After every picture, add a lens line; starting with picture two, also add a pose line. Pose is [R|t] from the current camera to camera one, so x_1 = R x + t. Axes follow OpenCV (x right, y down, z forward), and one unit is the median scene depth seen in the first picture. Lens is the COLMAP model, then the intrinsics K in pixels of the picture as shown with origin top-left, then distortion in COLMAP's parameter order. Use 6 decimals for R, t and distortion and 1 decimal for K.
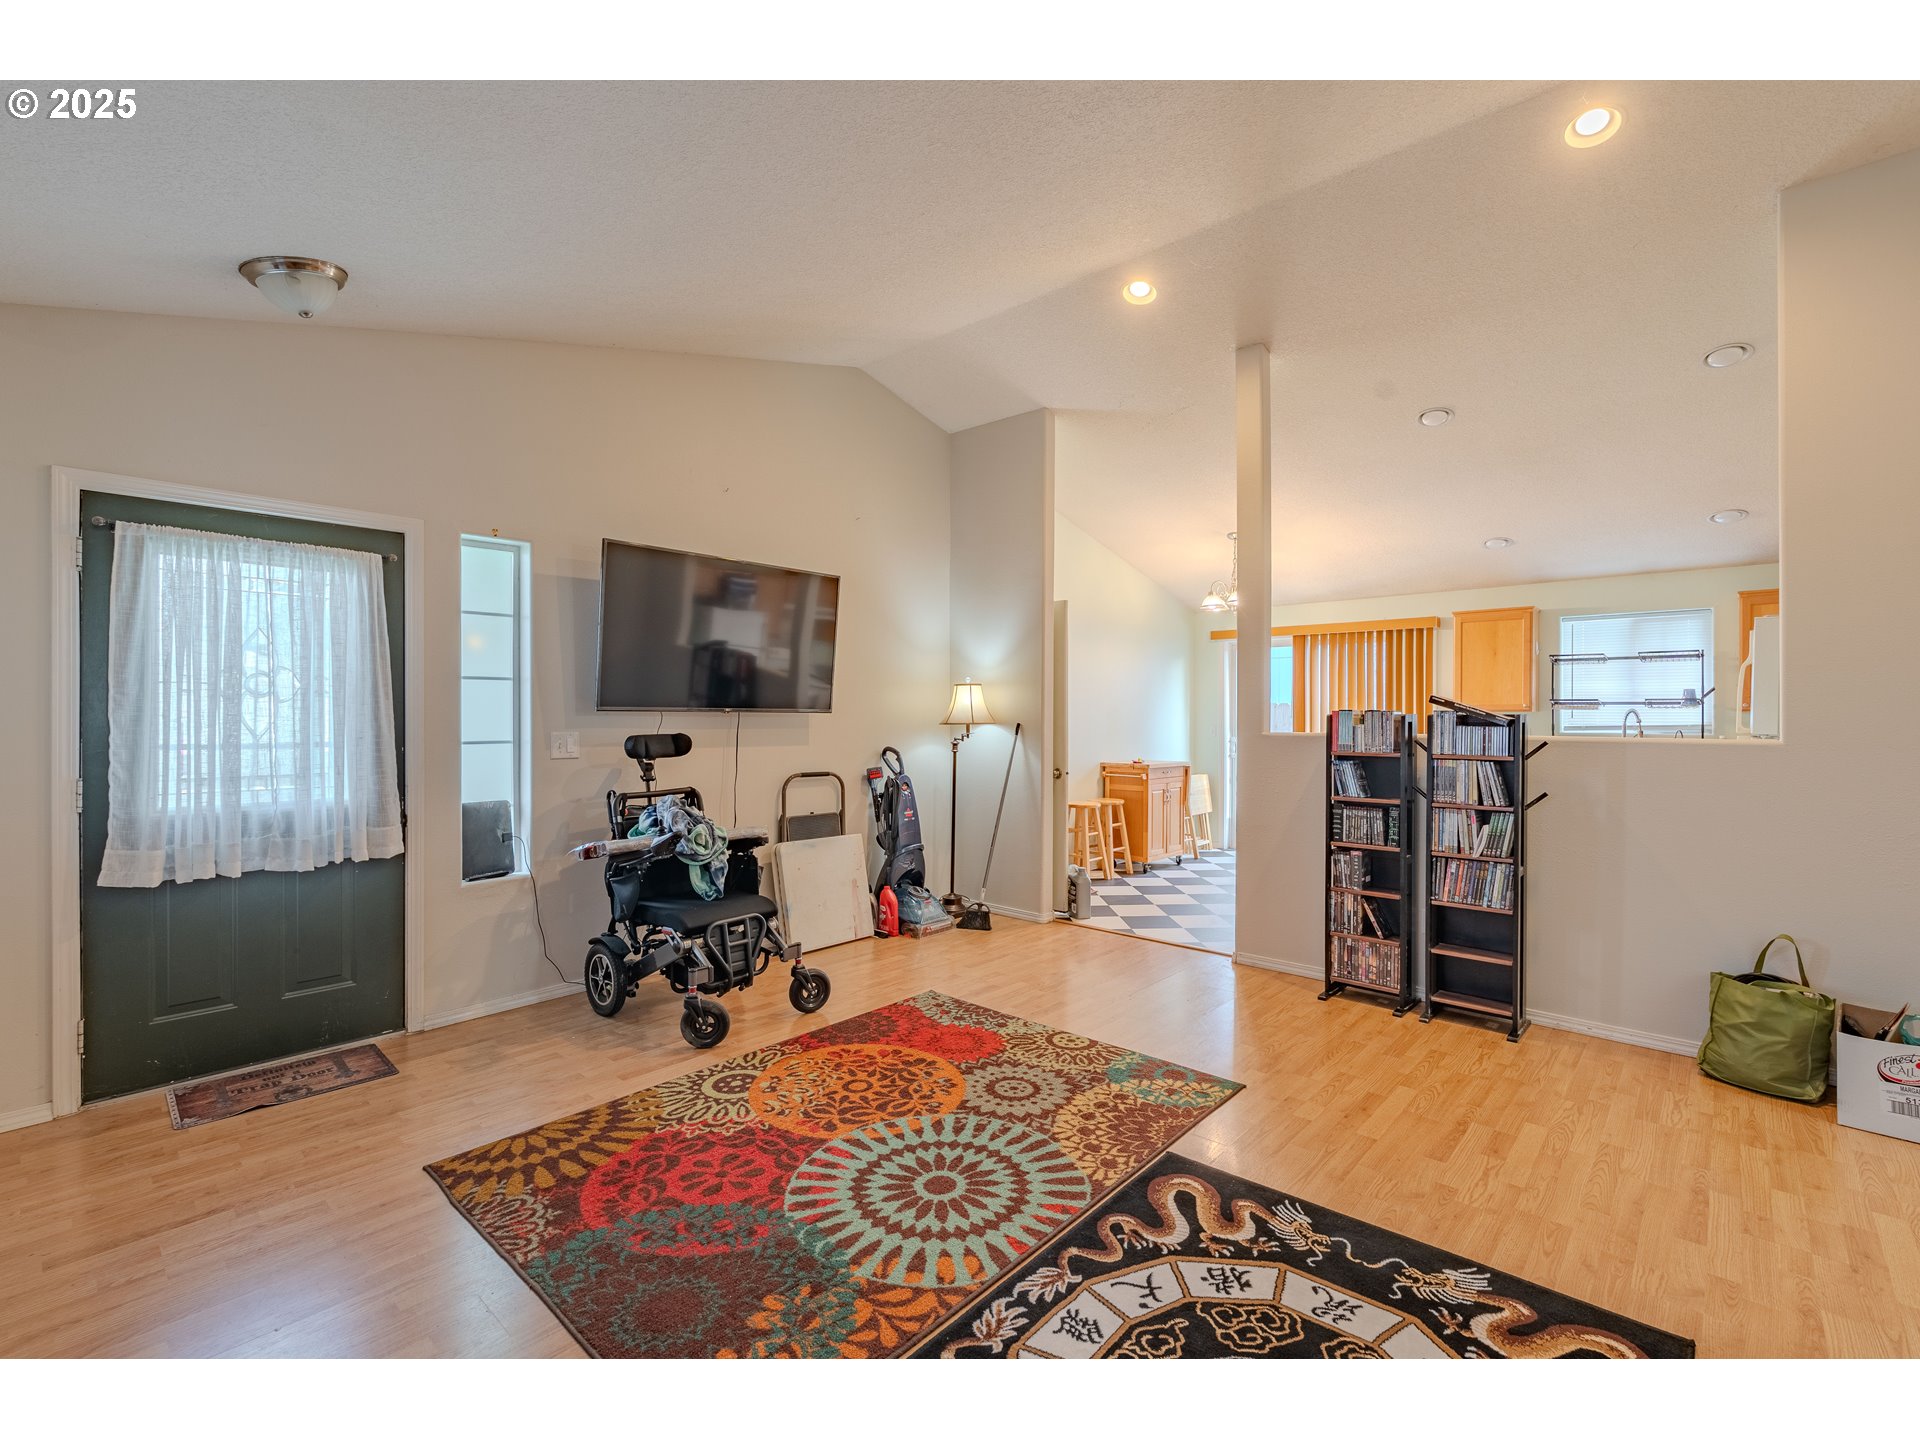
lens RADIAL K [[863.9, 0, 963.5], [0, 863.9, 720.3], [0, 0, 1]] dist [-0.000437, -0.000021]
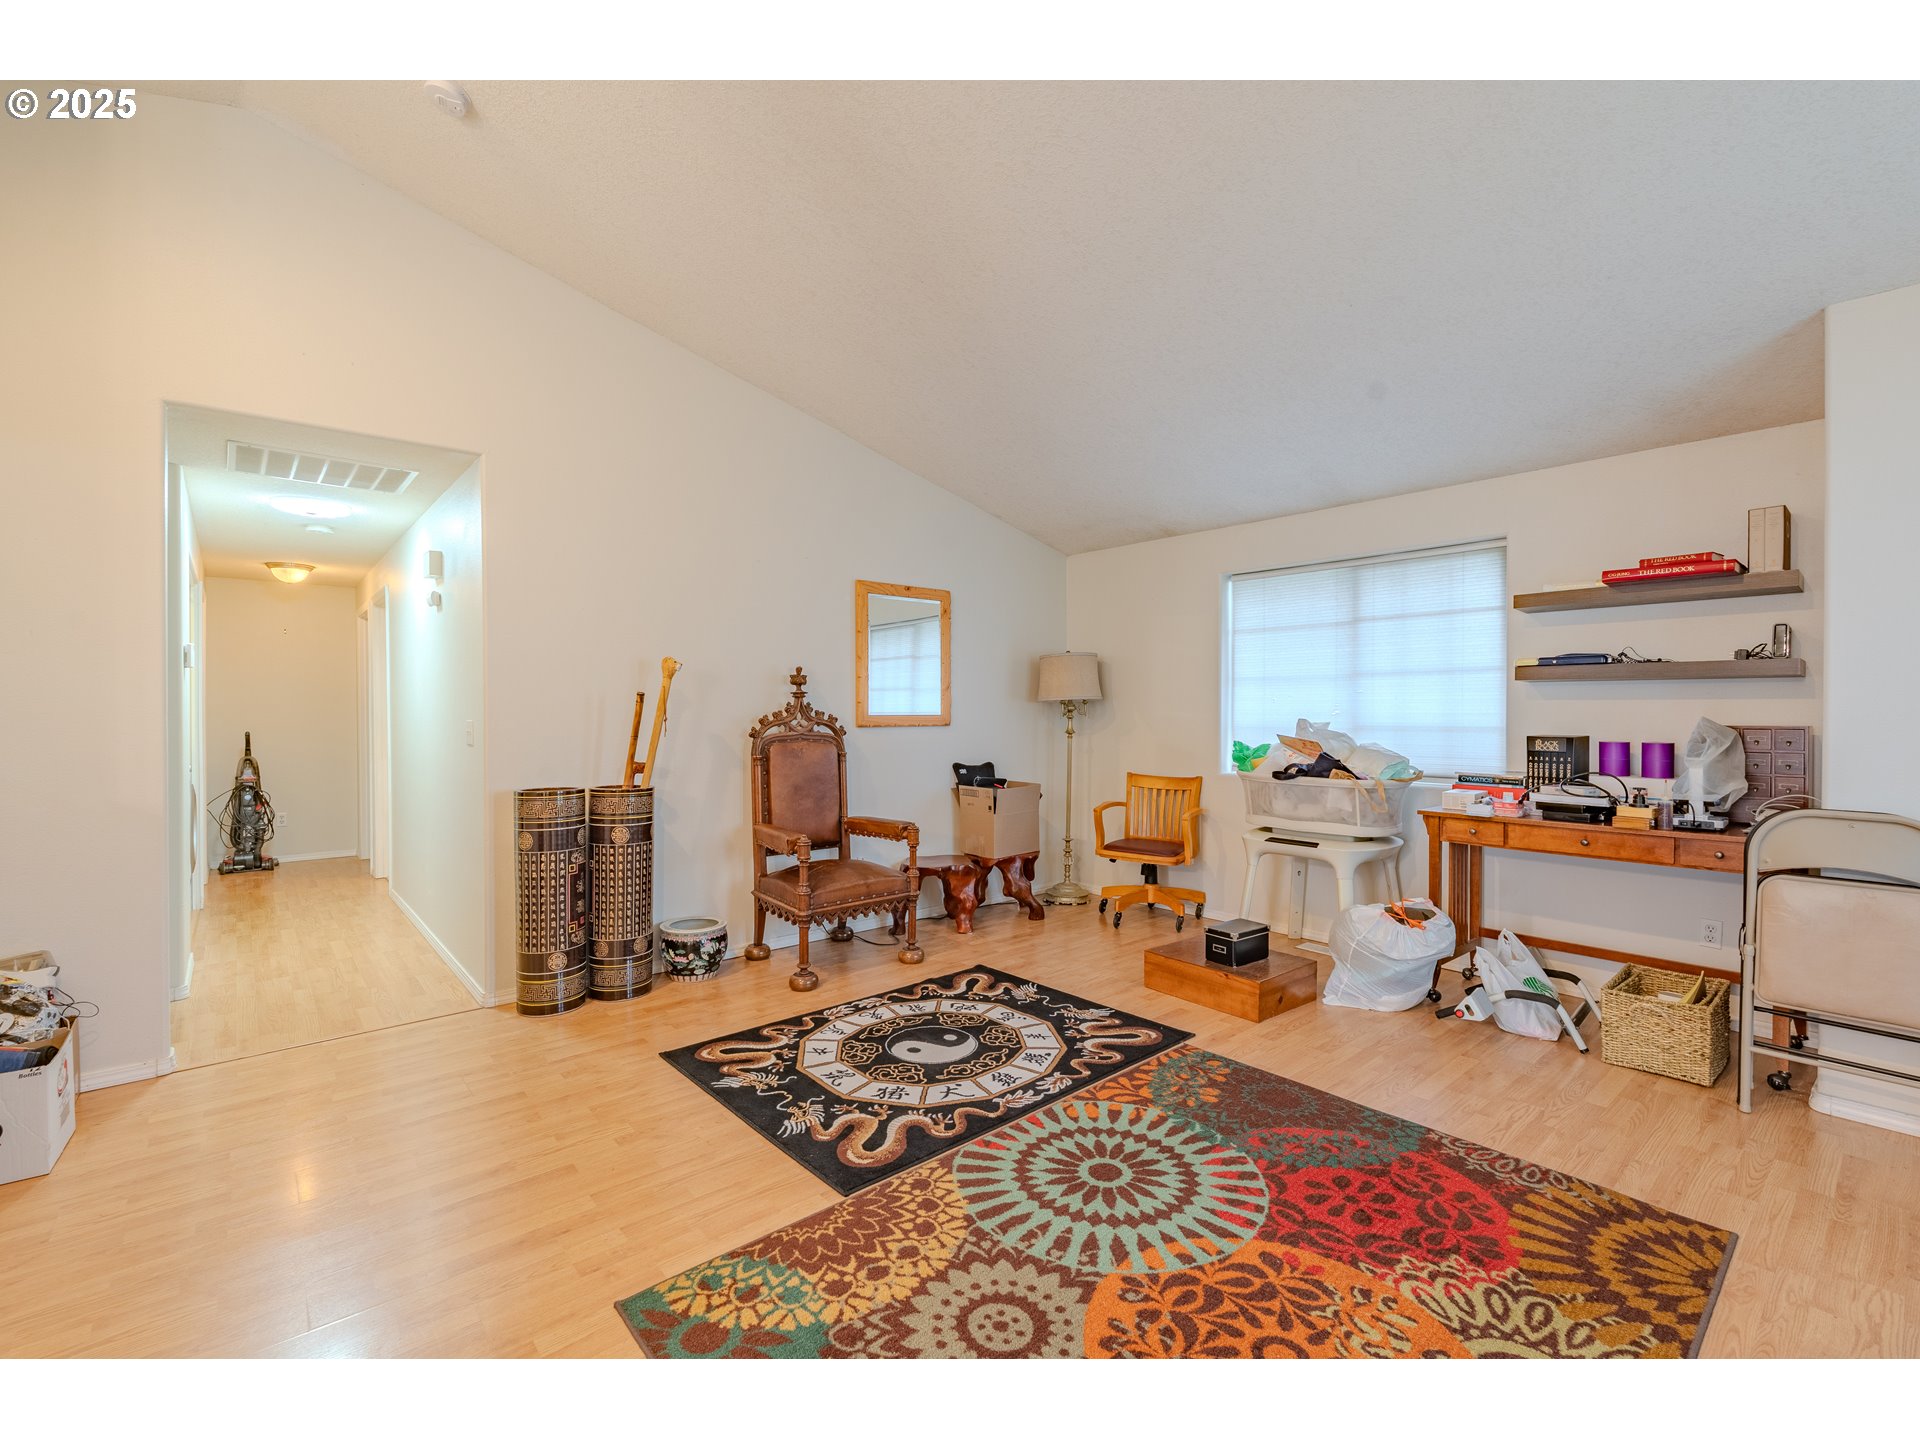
lens RADIAL K [[841.2, 0, 952.1], [0, 841.2, 719.6], [0, 0, 1]] dist [-0.000841, -0.001135]
pose [[-0.991516, -0.001318, 0.129979, 0.021788], [0.000711, 0.999879, 0.015563, 0.007740], [-0.129984, 0.015524, -0.991395, 1.941764]]
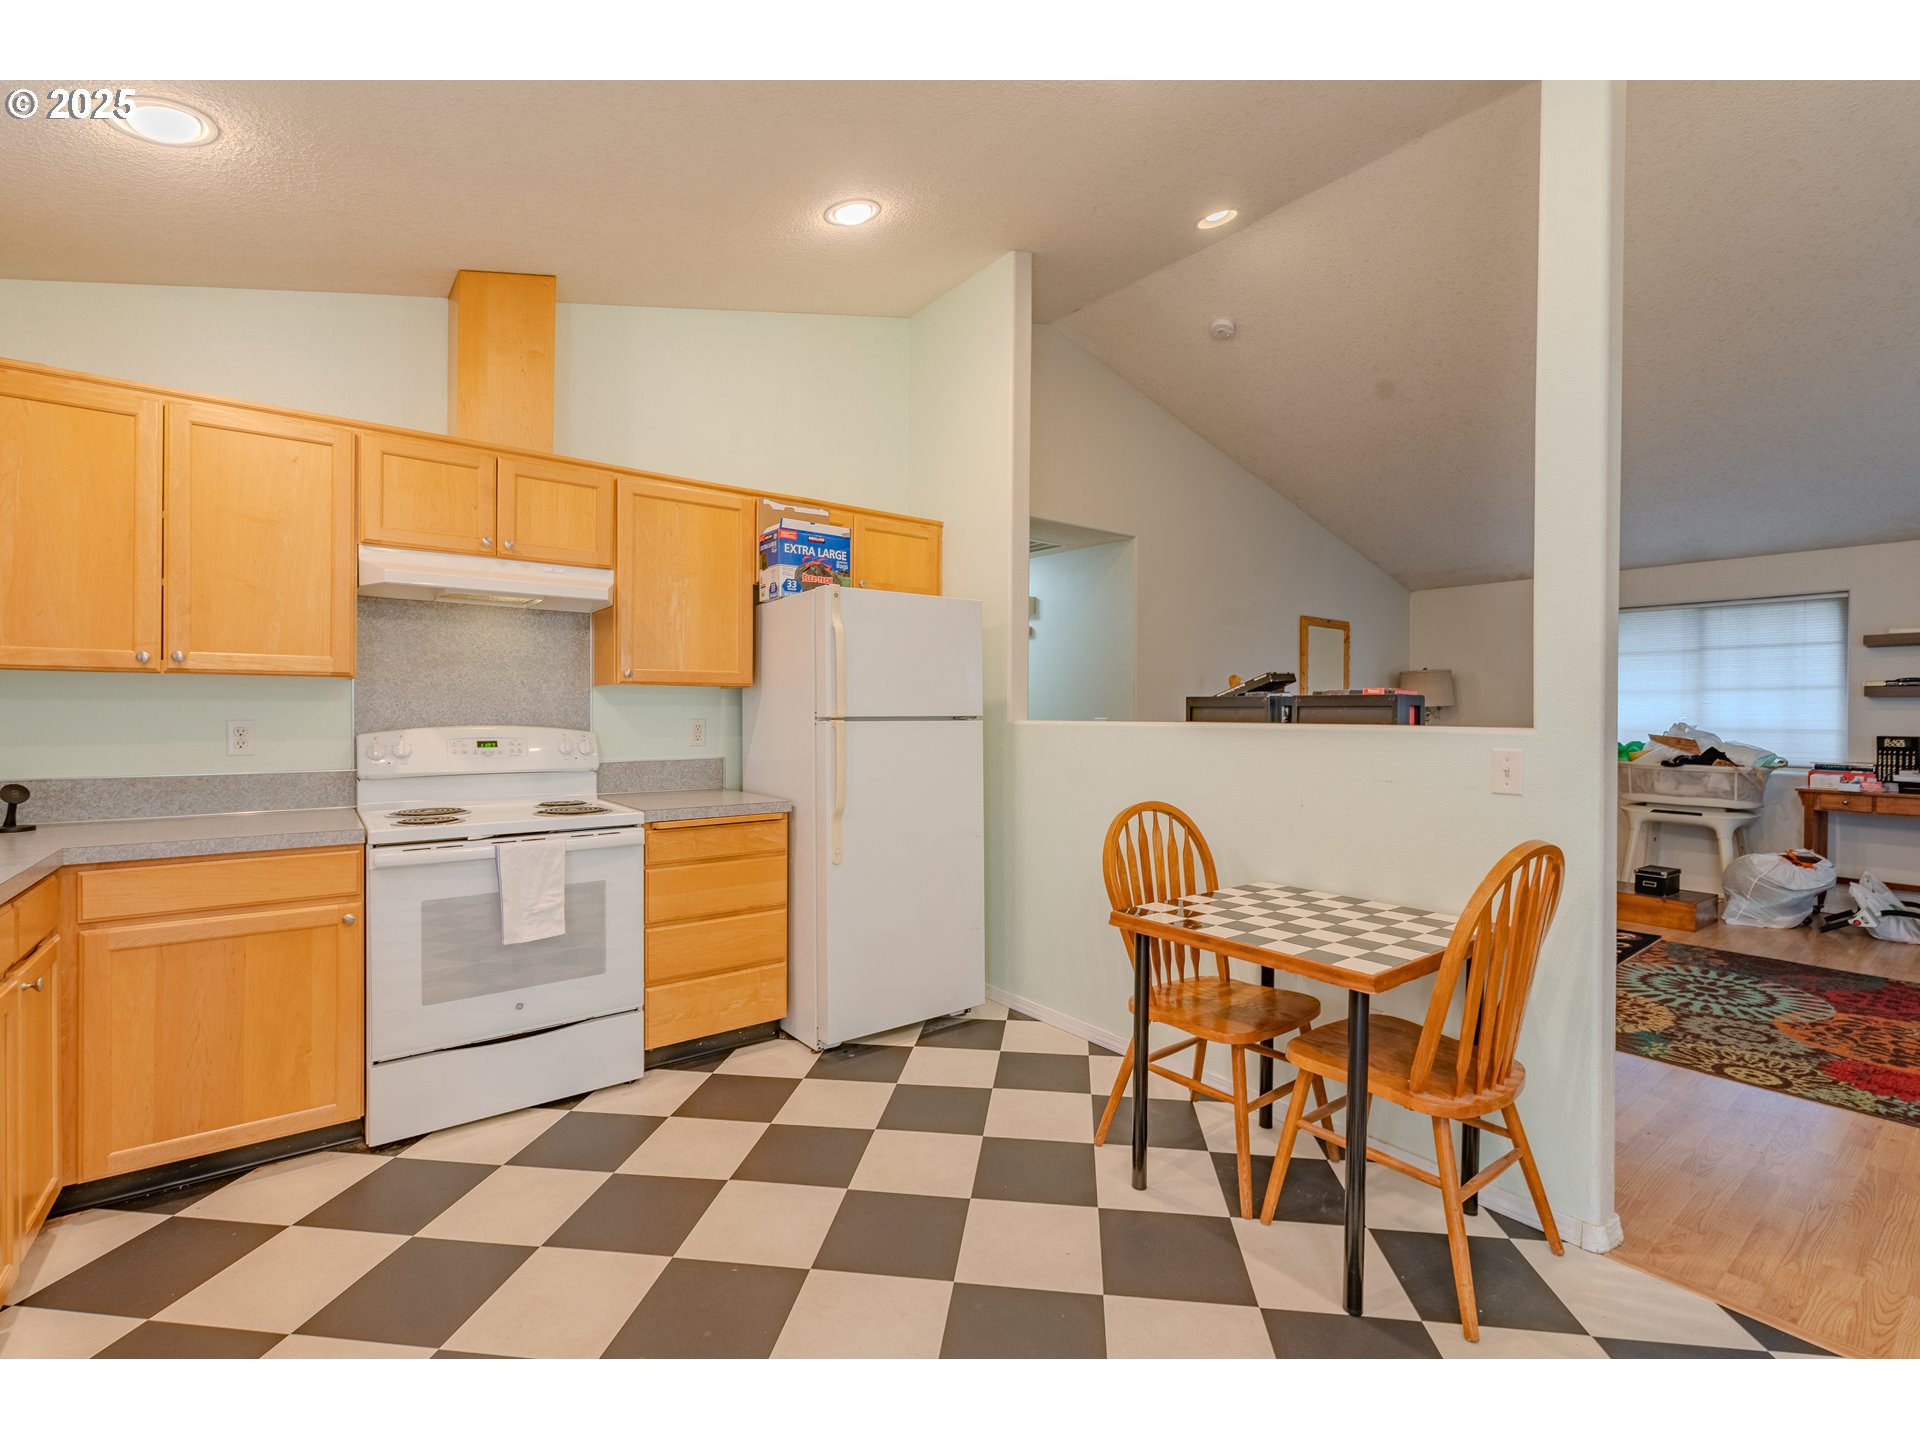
lens RADIAL K [[841.2, 0, 969.0], [0, 841.2, 720.7], [0, 0, 1]] dist [-0.000841, -0.001135]
pose [[-0.983958, -0.009501, 0.178148, 1.070472], [-0.007344, 0.999892, 0.012760, 0.012987], [-0.178250, 0.011247, -0.983921, 2.799261]]
